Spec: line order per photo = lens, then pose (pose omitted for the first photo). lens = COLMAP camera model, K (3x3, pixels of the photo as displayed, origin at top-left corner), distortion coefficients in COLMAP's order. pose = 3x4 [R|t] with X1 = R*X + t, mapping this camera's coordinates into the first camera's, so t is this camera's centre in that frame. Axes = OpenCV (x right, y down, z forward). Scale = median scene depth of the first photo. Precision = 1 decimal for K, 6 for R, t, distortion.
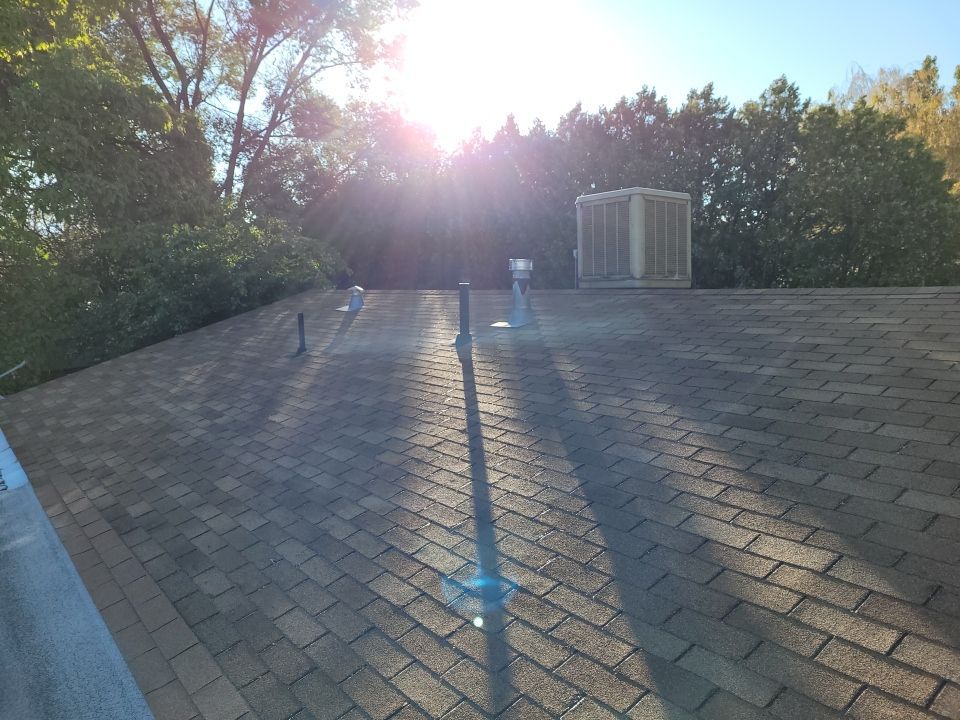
lens RADIAL K [[735.6, 0, 480.0], [0, 735.6, 360.0], [0, 0, 1]] dist [0.005130, 0.003237]
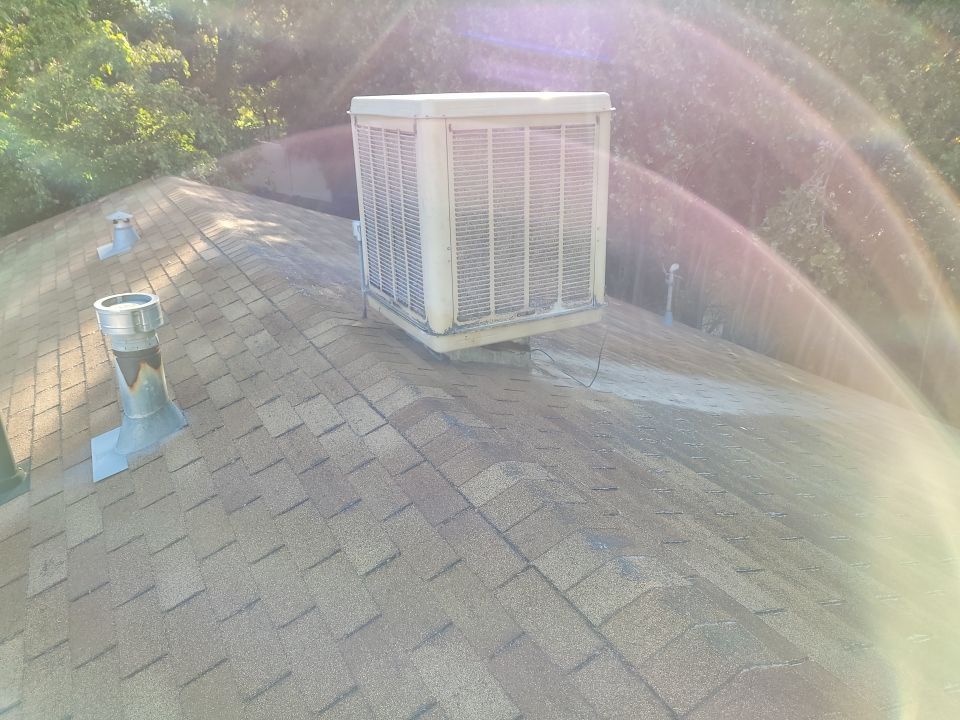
lens RADIAL K [[725.3, 0, 480.0], [0, 725.3, 360.0], [0, 0, 1]] dist [0.040428, -0.000298]
pose [[0.989277, 0.043176, -0.139521, 0.288743], [-0.003231, 0.961539, 0.274648, -0.203651], [0.146013, -0.271252, 0.951369, 0.600392]]
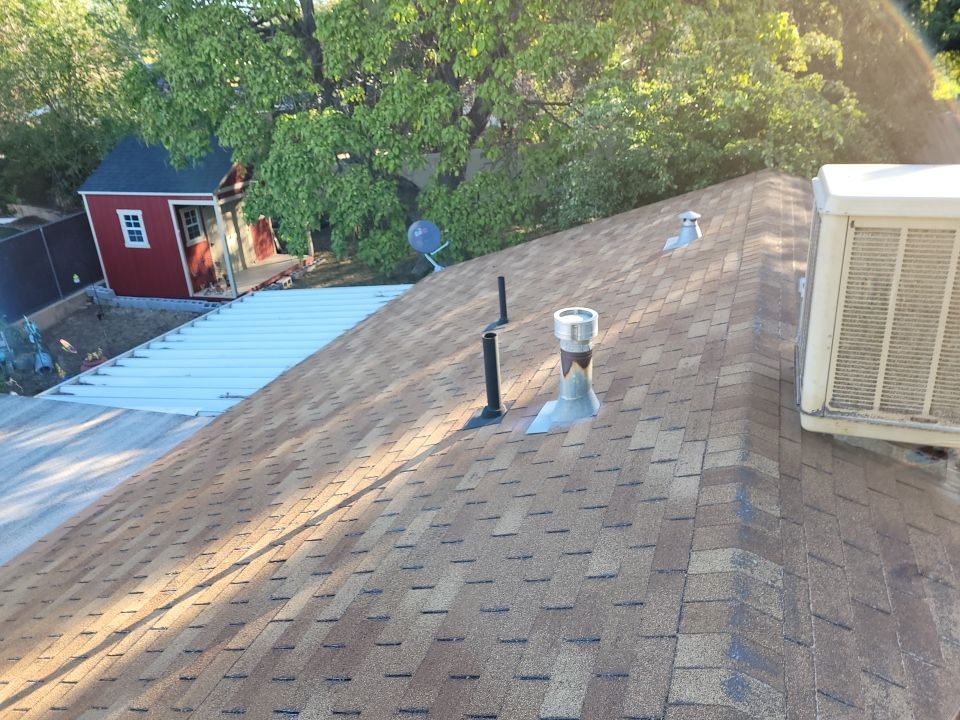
lens RADIAL K [[735.6, 0, 480.0], [0, 735.6, 360.0], [0, 0, 1]] dist [0.005130, 0.003237]
pose [[0.530161, 0.306953, -0.790385, 0.434227], [-0.031533, 0.938664, 0.343387, -0.273286], [0.847310, -0.157127, 0.507323, 0.619174]]
